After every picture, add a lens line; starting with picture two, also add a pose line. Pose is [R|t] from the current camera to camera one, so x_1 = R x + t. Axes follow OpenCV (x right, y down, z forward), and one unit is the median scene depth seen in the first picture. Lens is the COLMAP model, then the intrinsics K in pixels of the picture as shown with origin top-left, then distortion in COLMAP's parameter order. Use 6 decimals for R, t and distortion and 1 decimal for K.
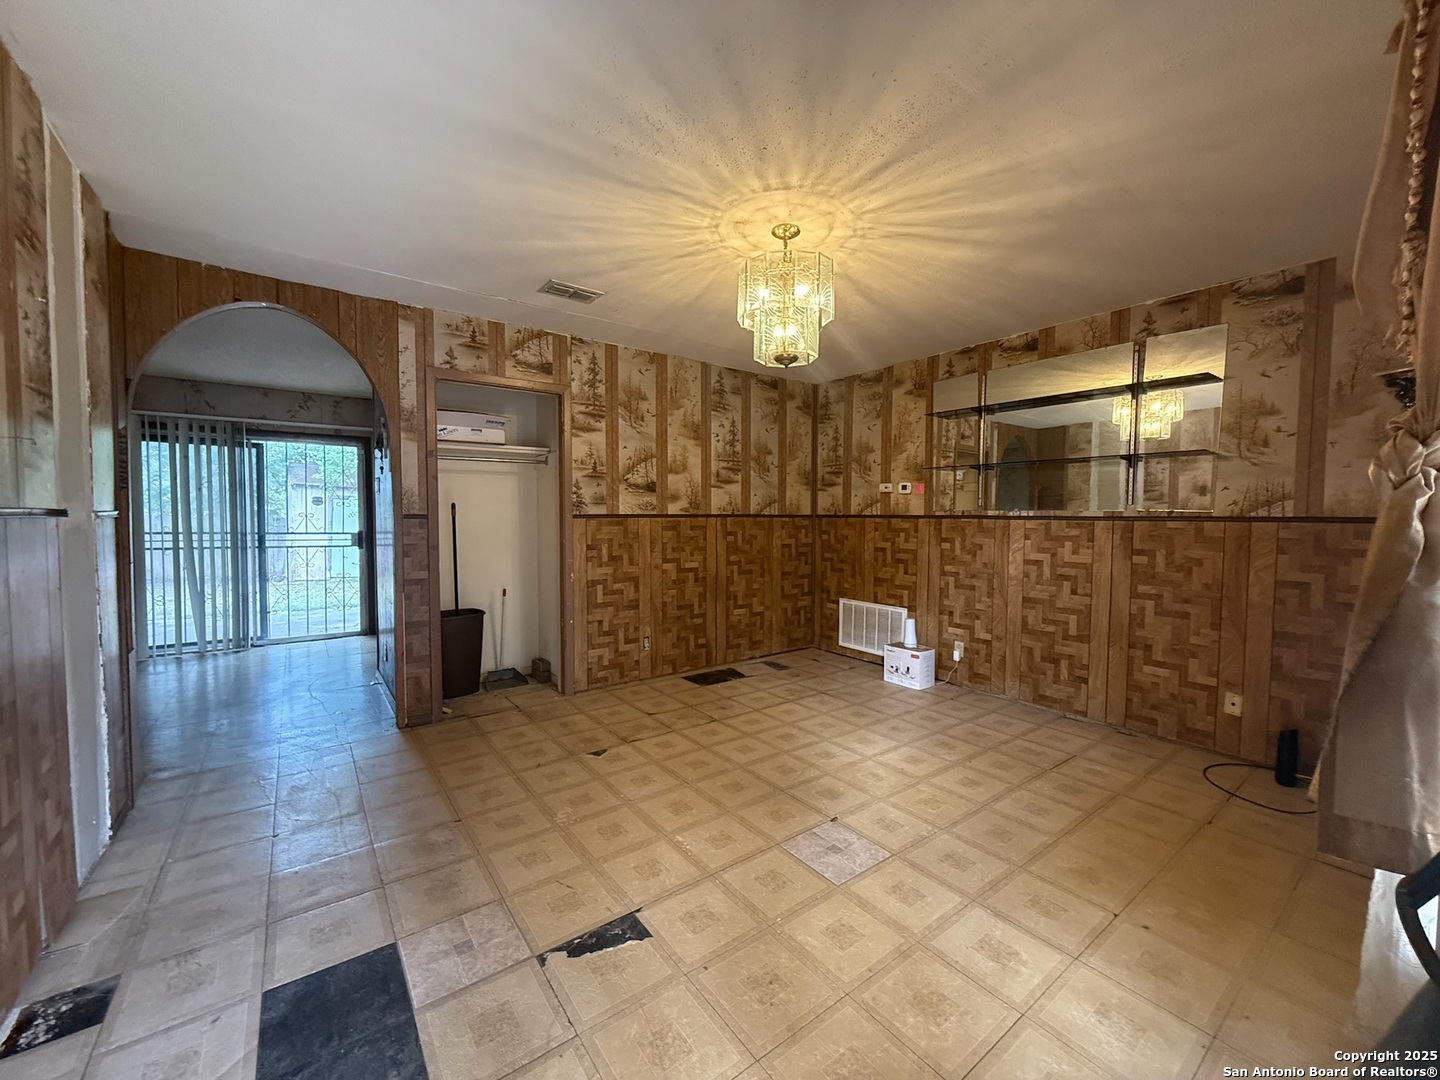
lens RADIAL K [[572.9, 0, 723.4], [0, 572.9, 539.0], [0, 0, 1]] dist [-0.000907, -0.000149]
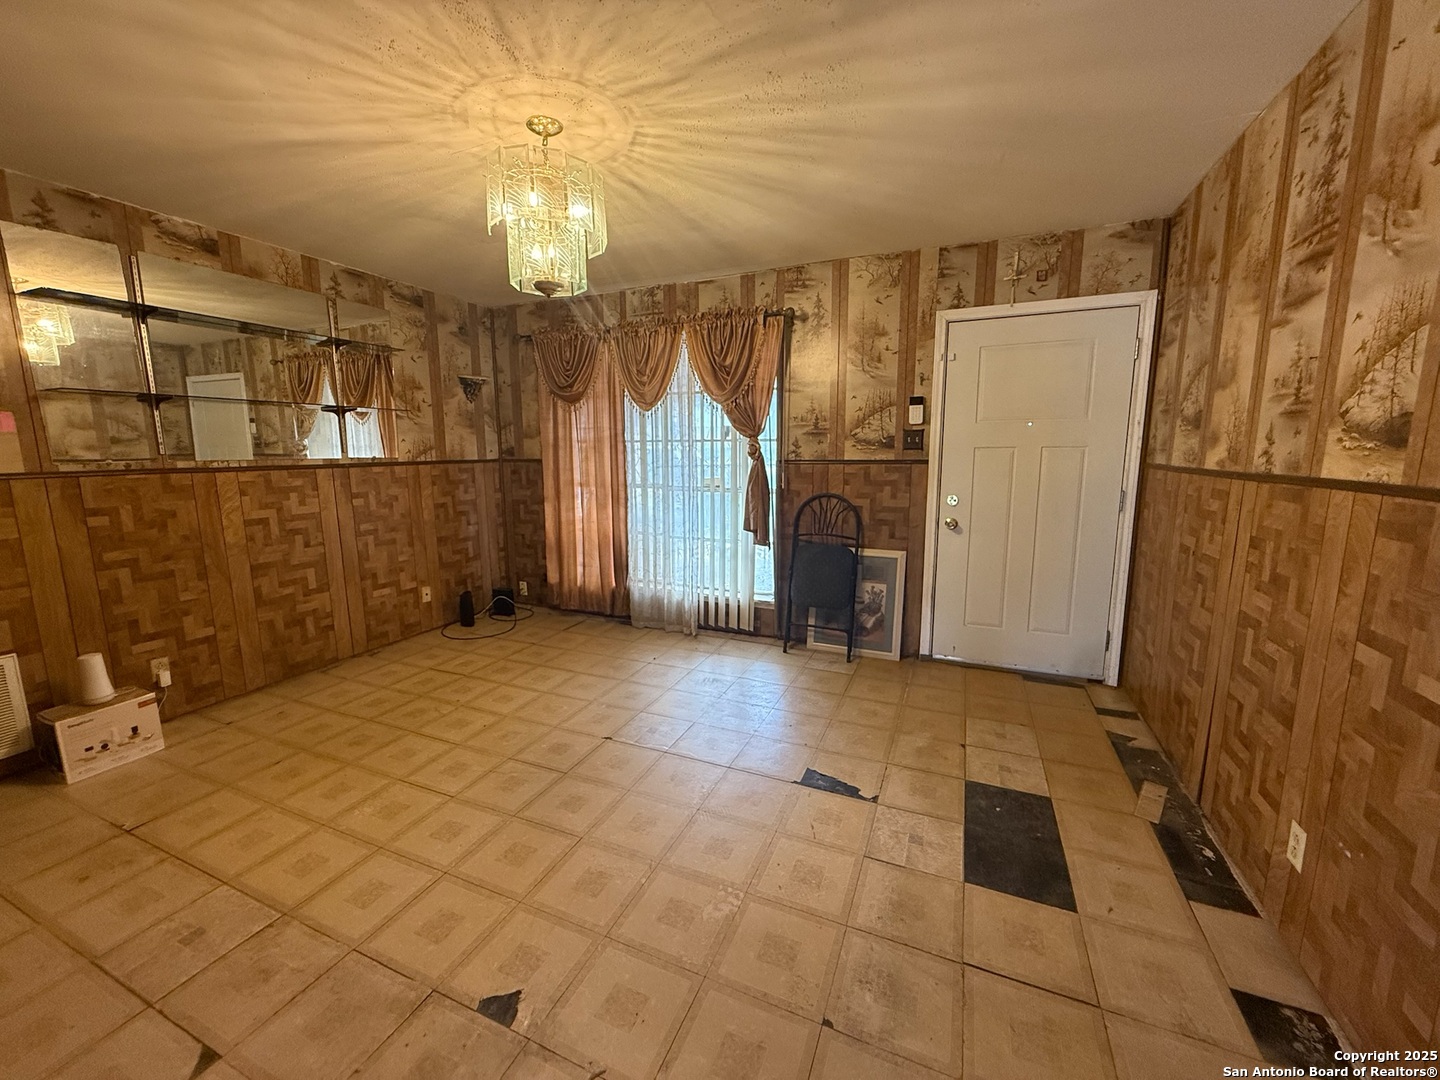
lens RADIAL K [[572.9, 0, 716.6], [0, 572.9, 537.5], [0, 0, 1]] dist [-0.000907, -0.000149]
pose [[-0.497618, -0.139303, 0.856138, -0.612111], [0.038697, 0.982472, 0.182351, -0.075296], [-0.866533, 0.123871, -0.483505, 0.963413]]
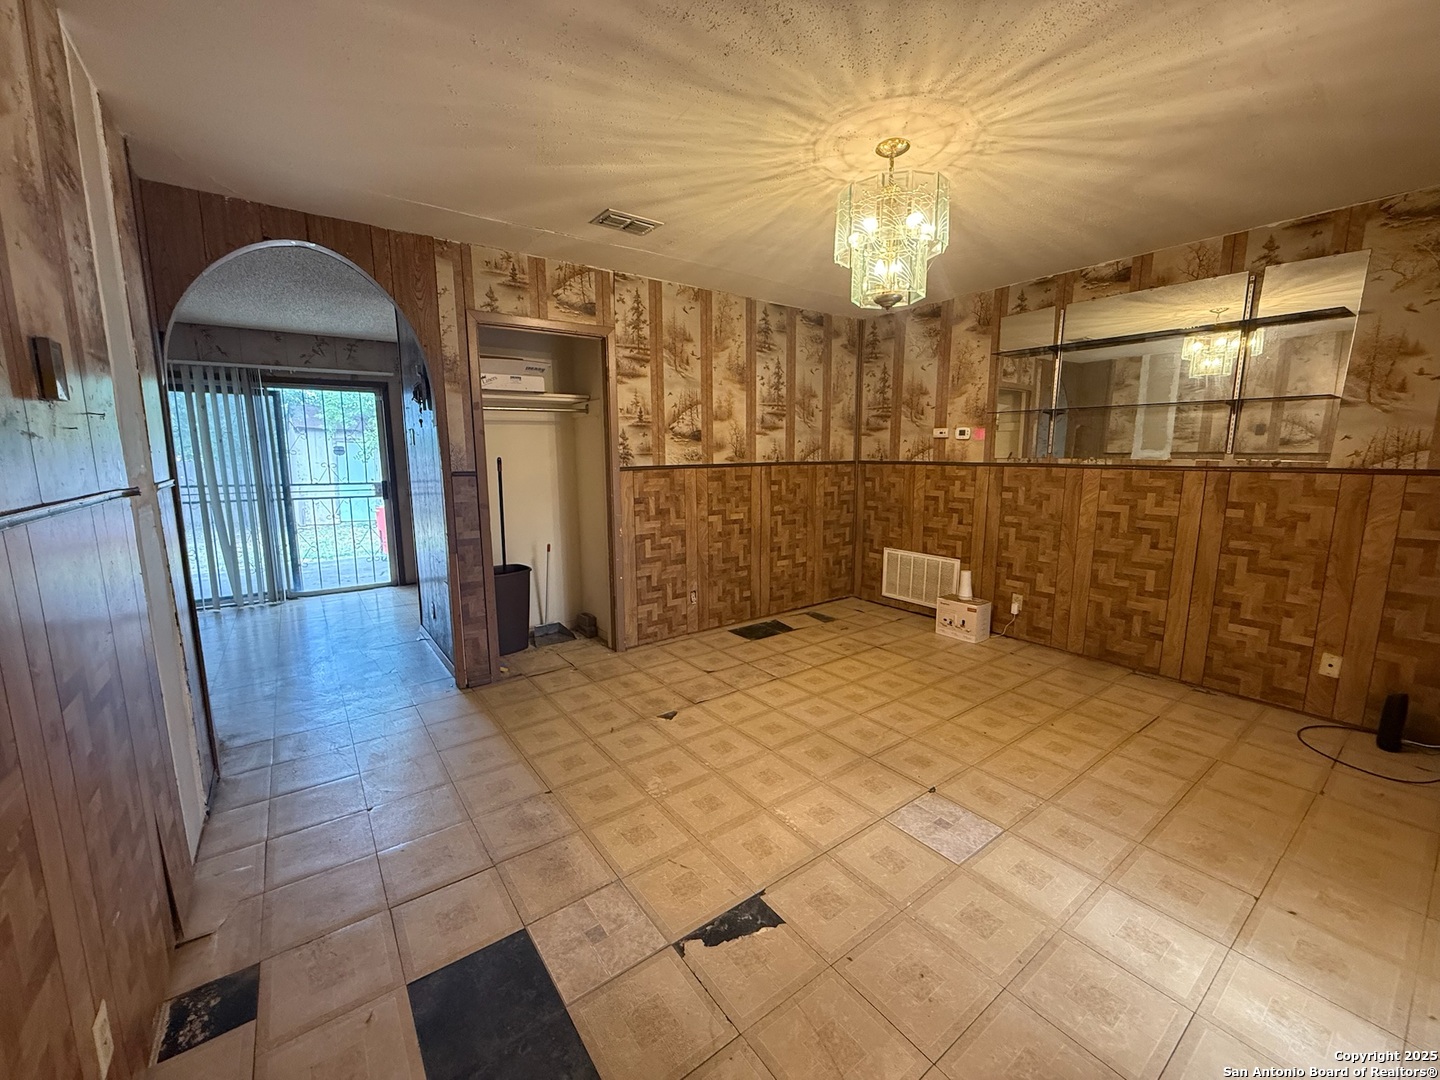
lens RADIAL K [[572.9, 0, 710.0], [0, 572.9, 537.5], [0, 0, 1]] dist [-0.000907, -0.000149]
pose [[0.999868, -0.007724, -0.014302, -0.123304], [0.009241, 0.993971, 0.109254, -0.035990], [0.013372, -0.109372, 0.993911, 0.052090]]
